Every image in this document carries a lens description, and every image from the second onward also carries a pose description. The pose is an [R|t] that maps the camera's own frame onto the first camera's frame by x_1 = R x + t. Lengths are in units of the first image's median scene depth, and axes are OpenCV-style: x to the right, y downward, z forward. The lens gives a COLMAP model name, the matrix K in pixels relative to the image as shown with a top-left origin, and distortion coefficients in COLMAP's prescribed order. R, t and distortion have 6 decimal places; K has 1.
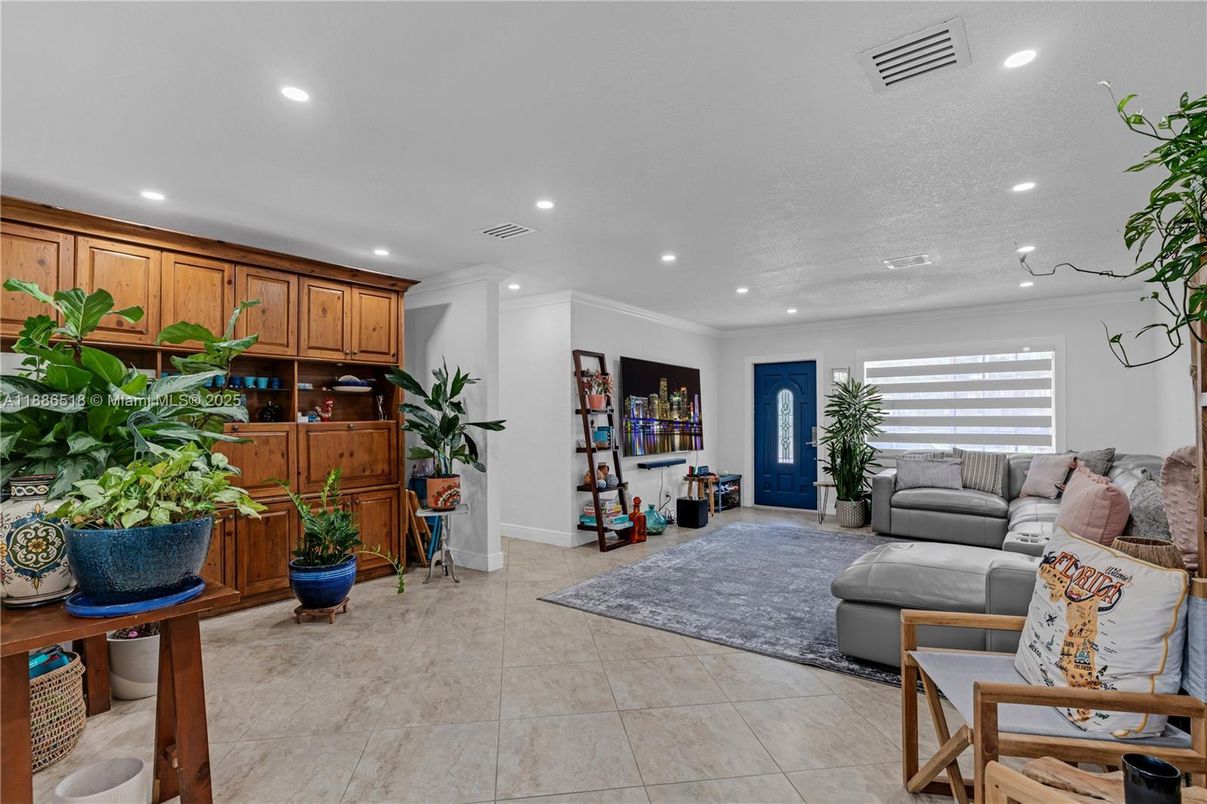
lens RADIAL K [[588.1, 0, 594.4], [0, 588.1, 410.2], [0, 0, 1]] dist [0.000435, -0.000513]
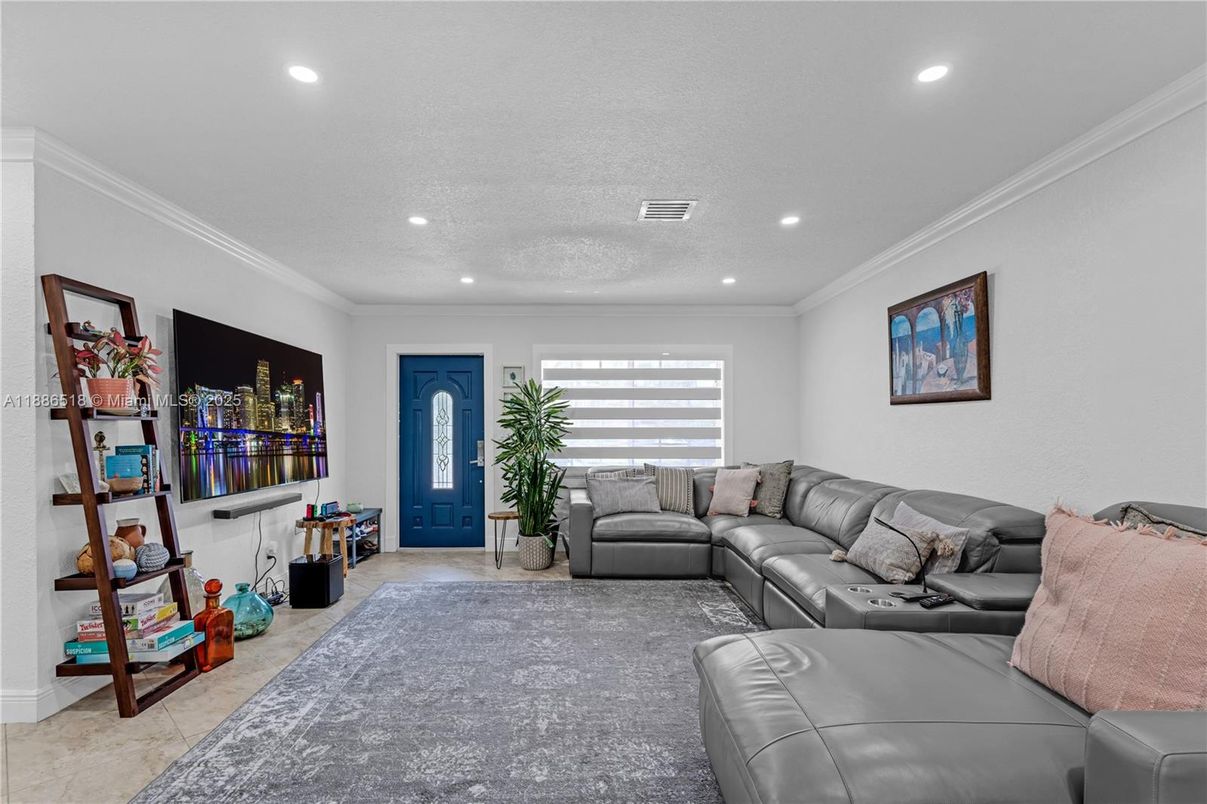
lens RADIAL K [[588.1, 0, 593.8], [0, 588.1, 433.3], [0, 0, 1]] dist [0.000435, -0.000513]
pose [[0.788655, -0.001923, 0.614834, 0.017780], [-0.010273, 0.999814, 0.016303, 0.005854], [-0.614751, -0.019174, 0.788488, 0.372861]]
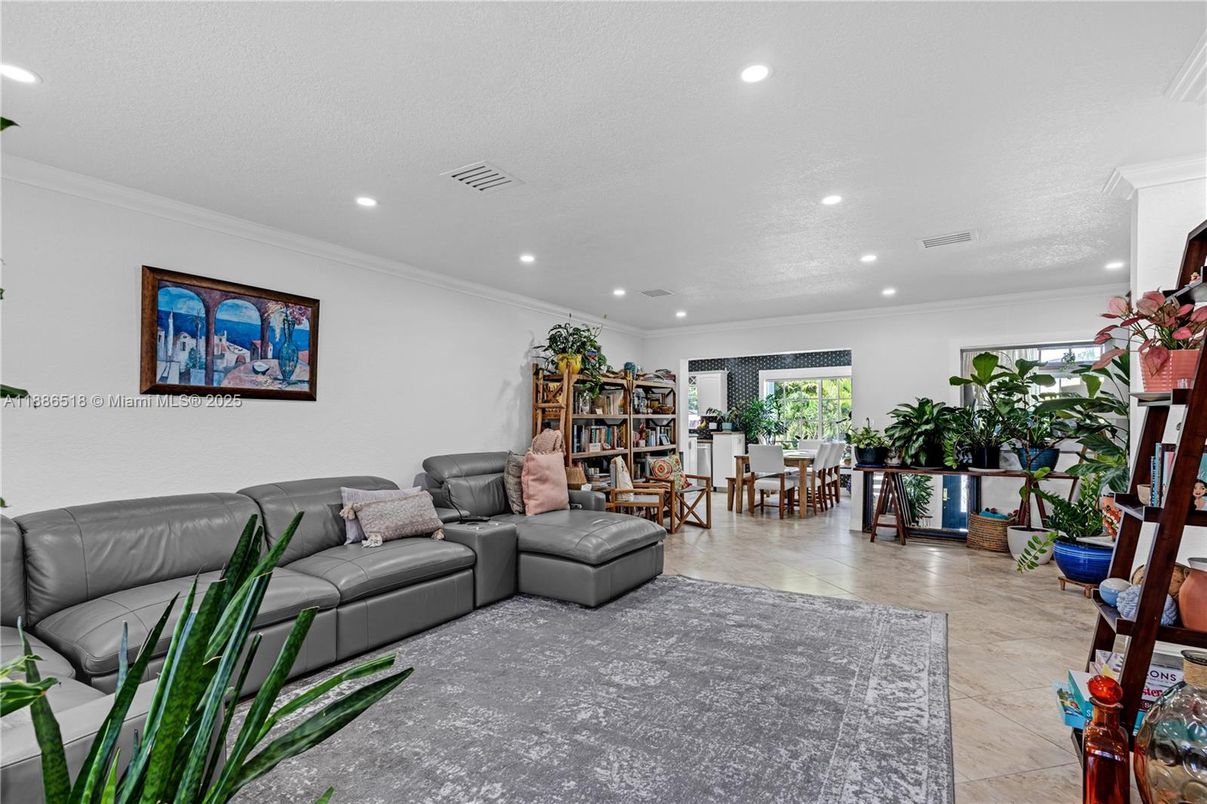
lens RADIAL K [[569.4, 0, 604.5], [0, 569.4, 415.2], [0, 0, 1]] dist [0.002401, 0.000056]
pose [[-0.996024, 0.006695, -0.088833, 0.348315], [0.008651, 0.999728, -0.021650, 0.014101], [0.088664, -0.022333, -0.995811, 1.242553]]
